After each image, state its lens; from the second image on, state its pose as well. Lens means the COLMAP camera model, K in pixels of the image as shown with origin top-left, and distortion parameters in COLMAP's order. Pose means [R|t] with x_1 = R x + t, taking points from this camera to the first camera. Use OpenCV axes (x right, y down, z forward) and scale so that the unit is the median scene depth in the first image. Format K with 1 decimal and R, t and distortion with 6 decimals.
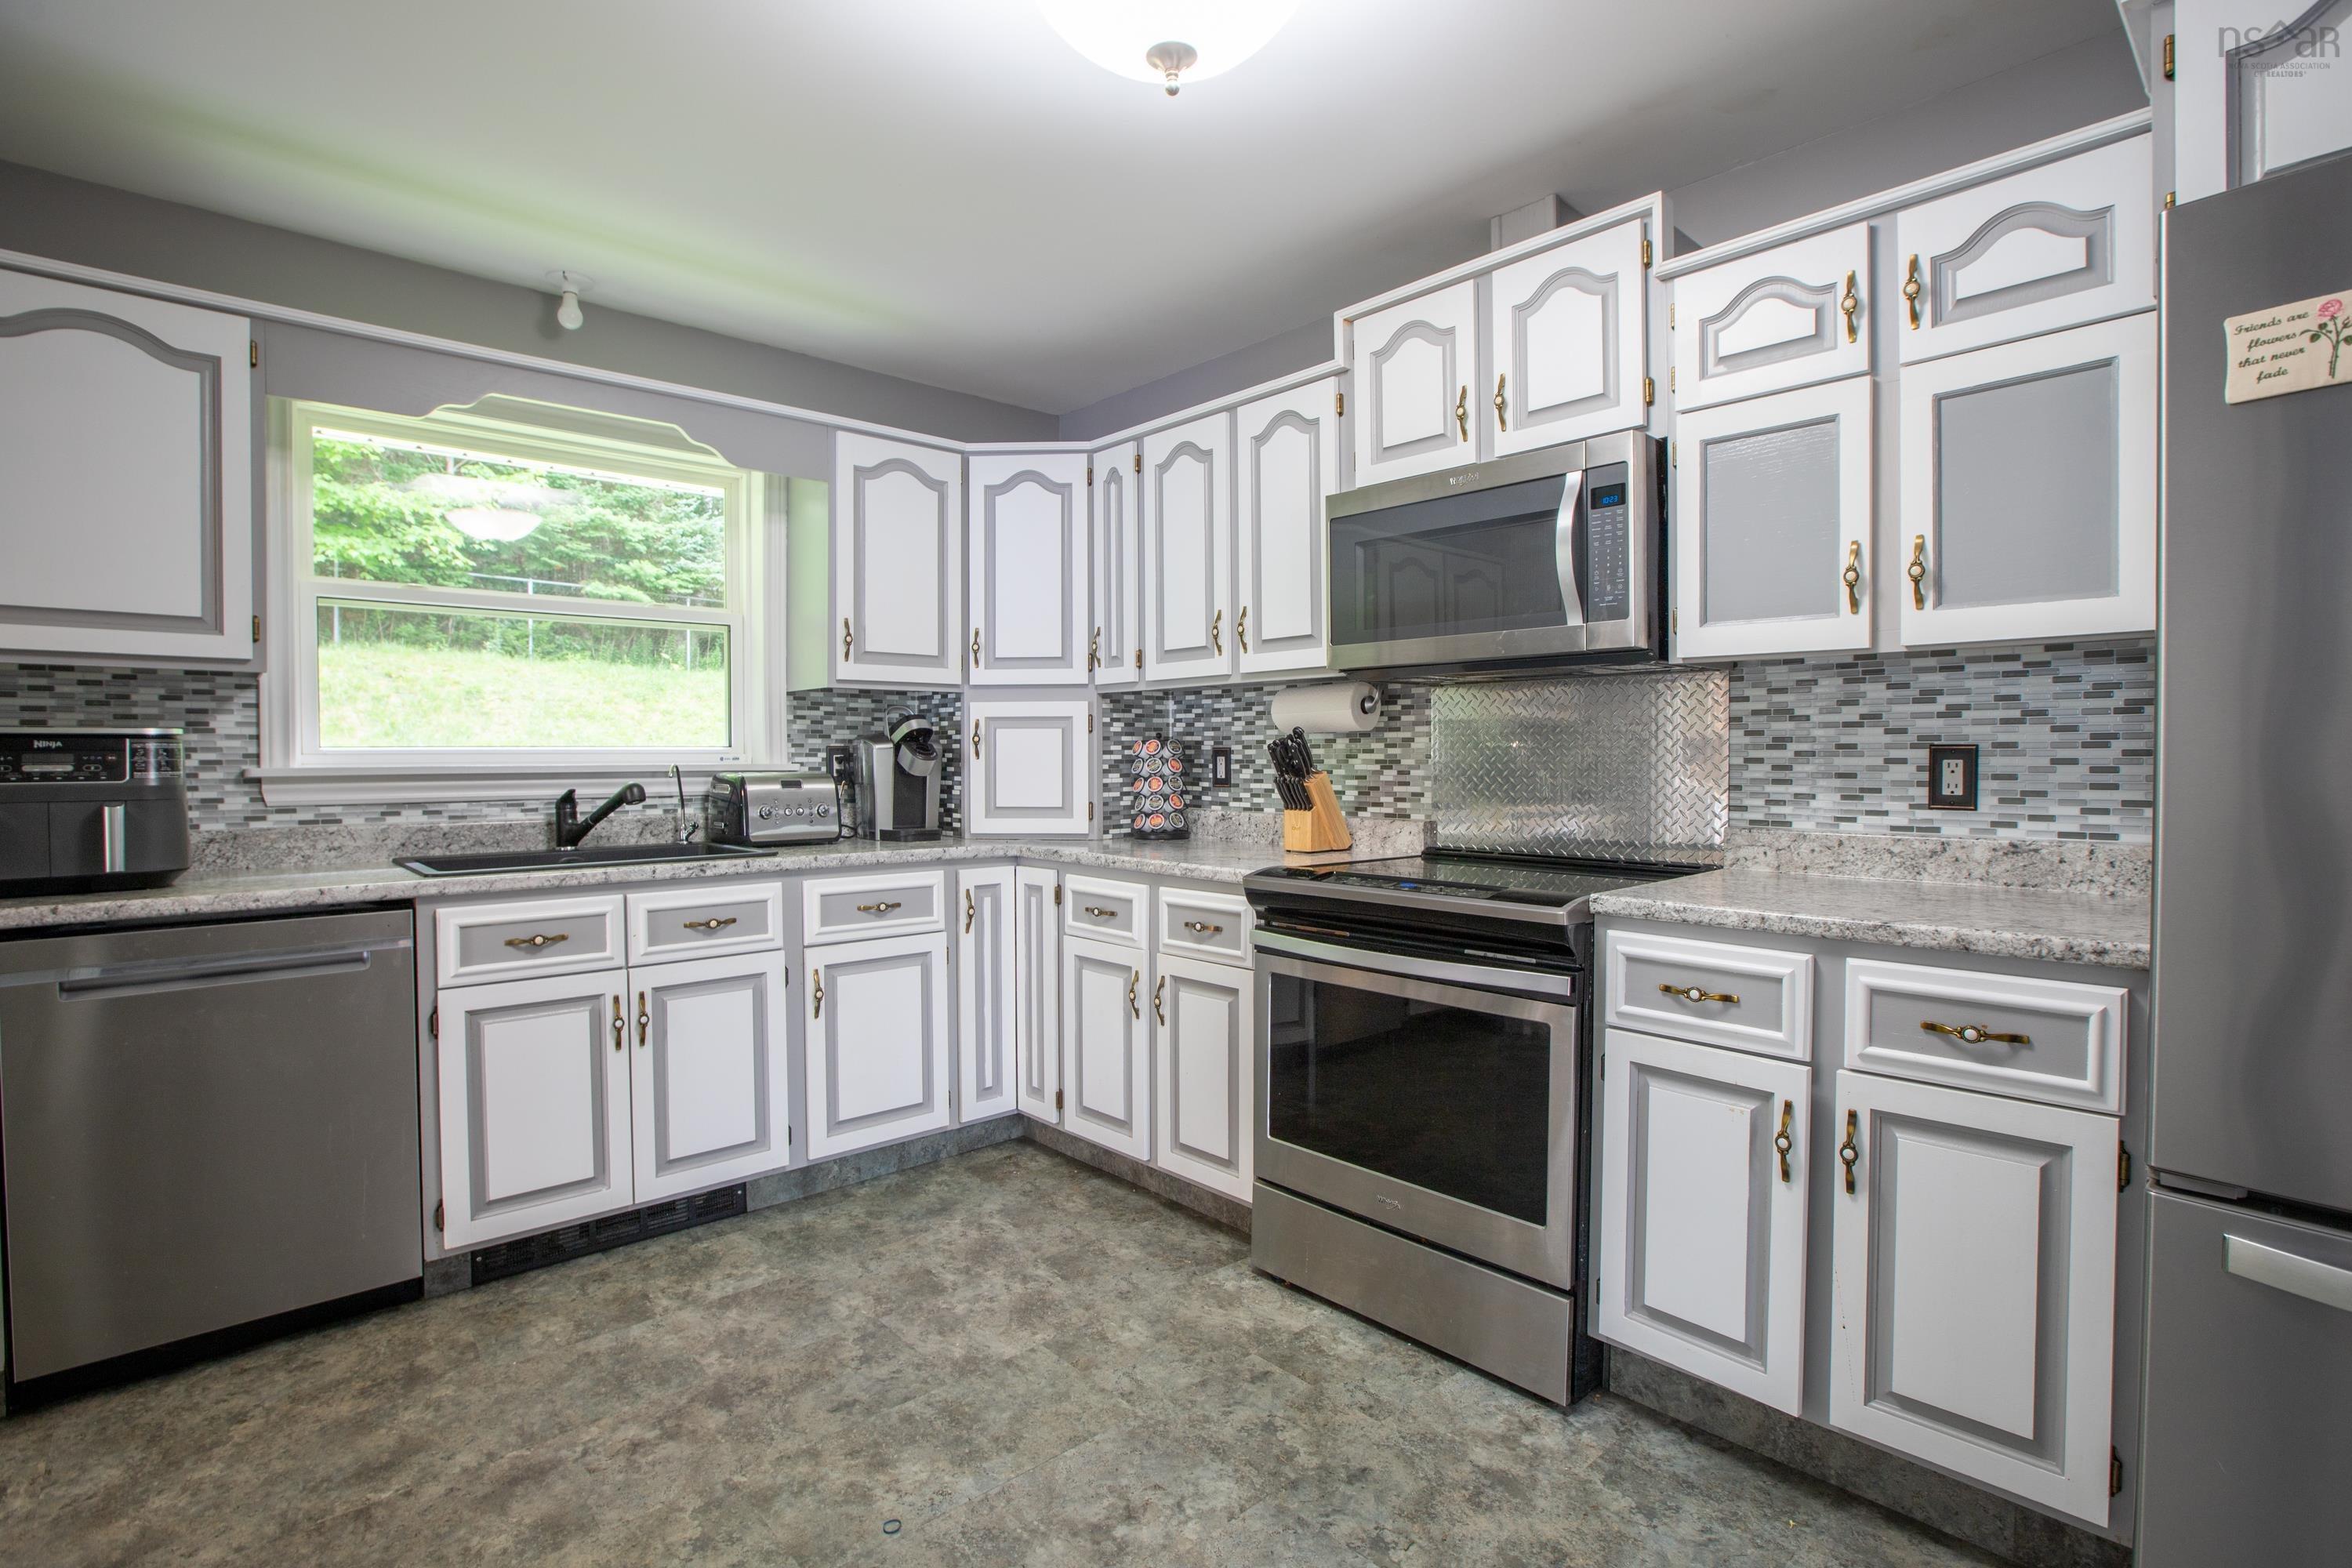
lens RADIAL K [[1082.6, 0, 1151.4], [0, 1082.6, 779.6], [0, 0, 1]] dist [-0.063432, 0.023873]
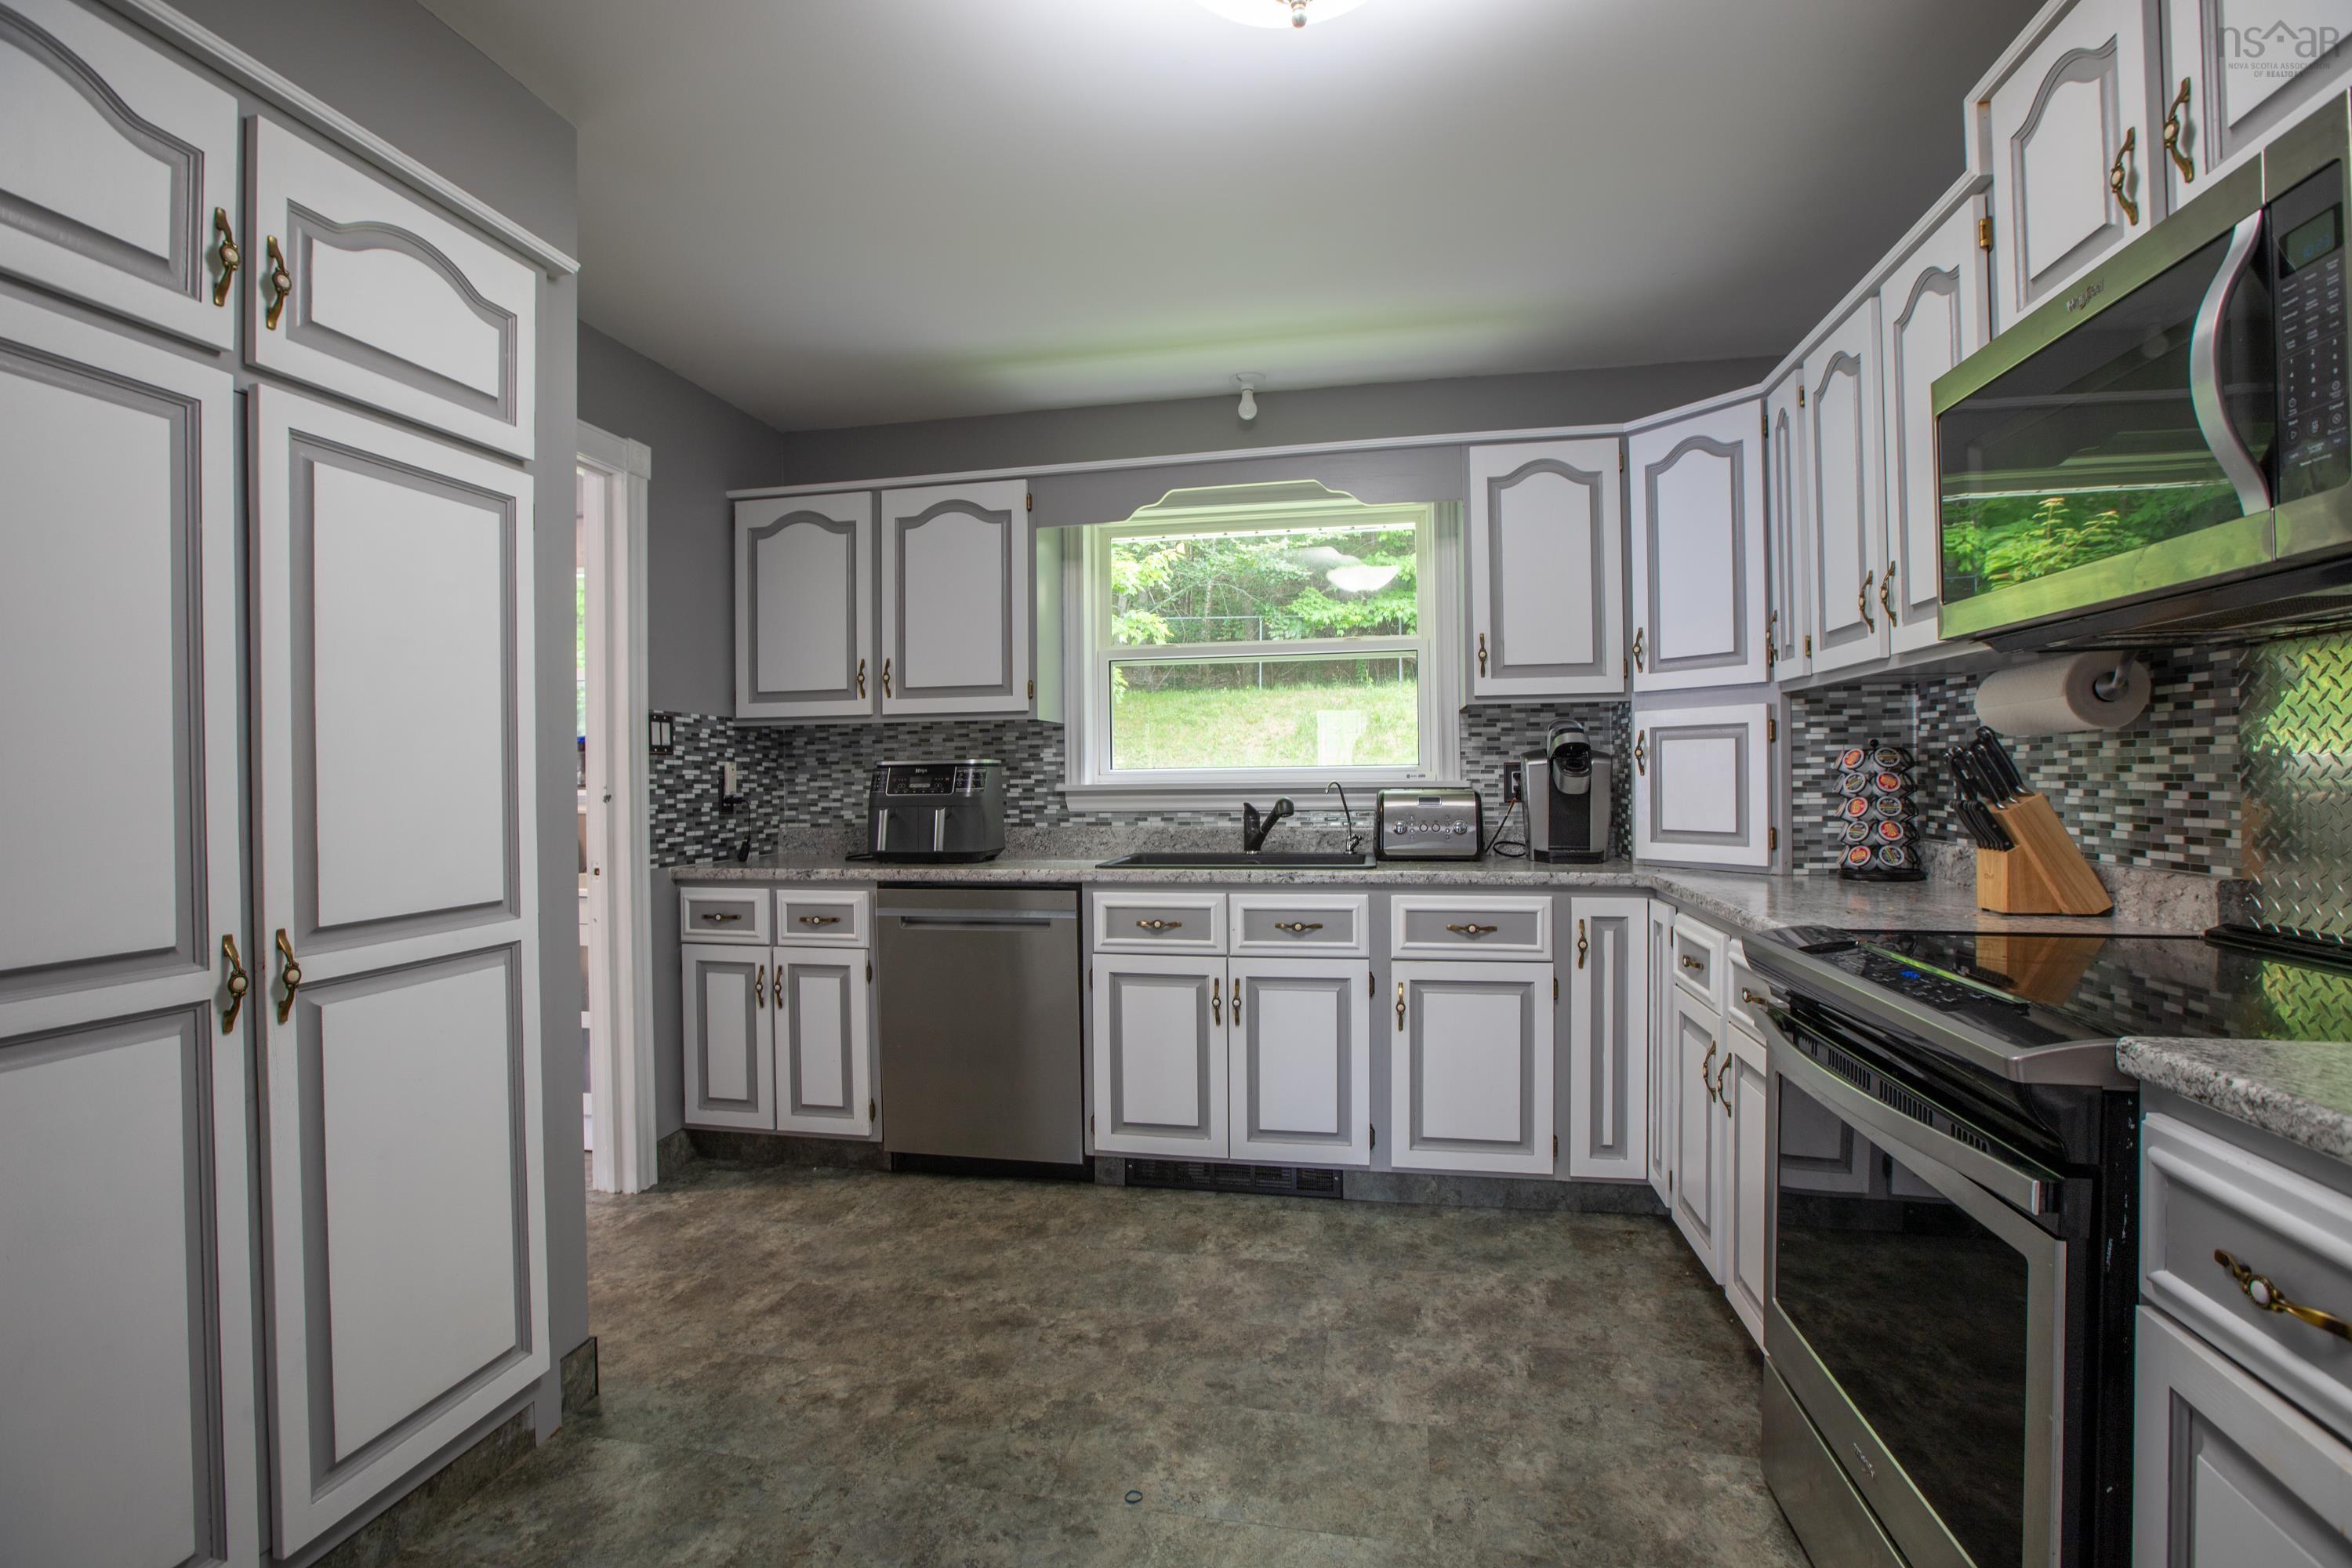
lens RADIAL K [[1047.5, 0, 1183.5], [0, 1047.5, 781.3], [0, 0, 1]] dist [-0.061085, 0.019866]
pose [[0.608971, -0.000857, -0.793192, 0.371383], [-0.007371, 0.999950, -0.006739, -0.007266], [0.793158, 0.009951, 0.608934, 0.243505]]
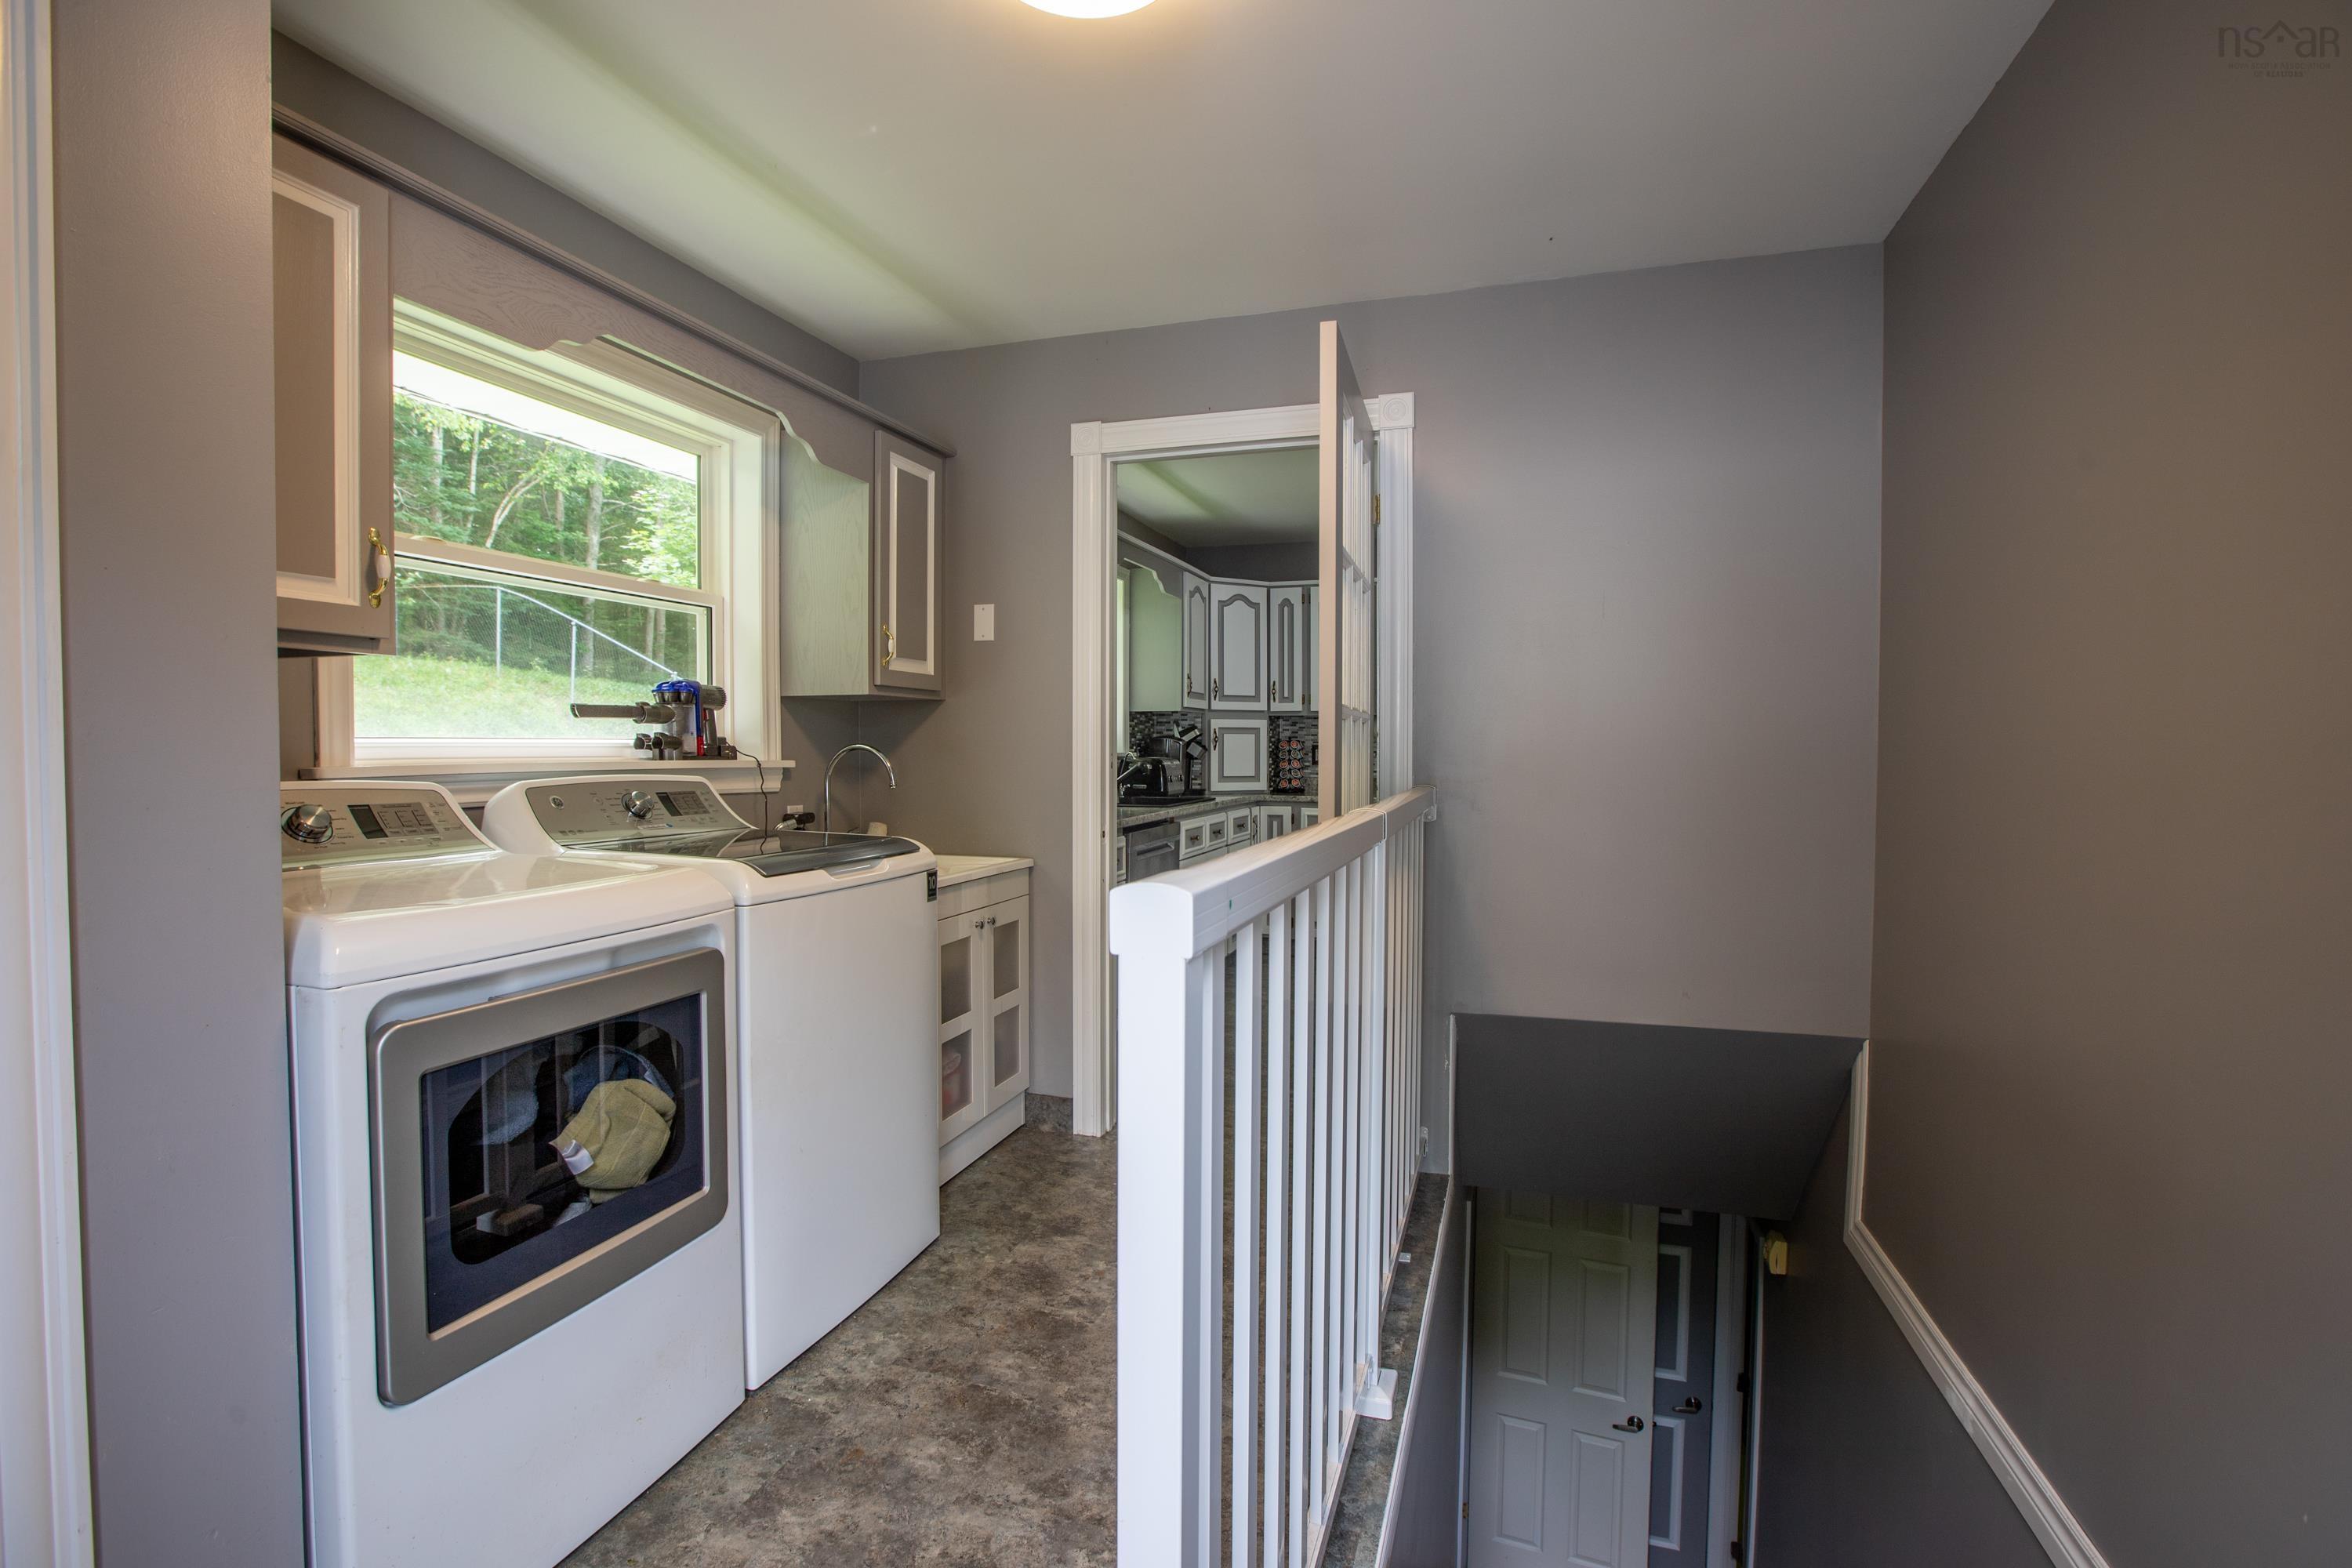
lens RADIAL K [[1082.6, 0, 1151.4], [0, 1082.6, 779.6], [0, 0, 1]] dist [-0.063432, 0.023873]
pose [[0.867556, -0.011723, 0.497201, -1.524879], [0.004421, 0.999864, 0.015861, 0.001110], [-0.497319, -0.011563, 0.867491, -0.698361]]
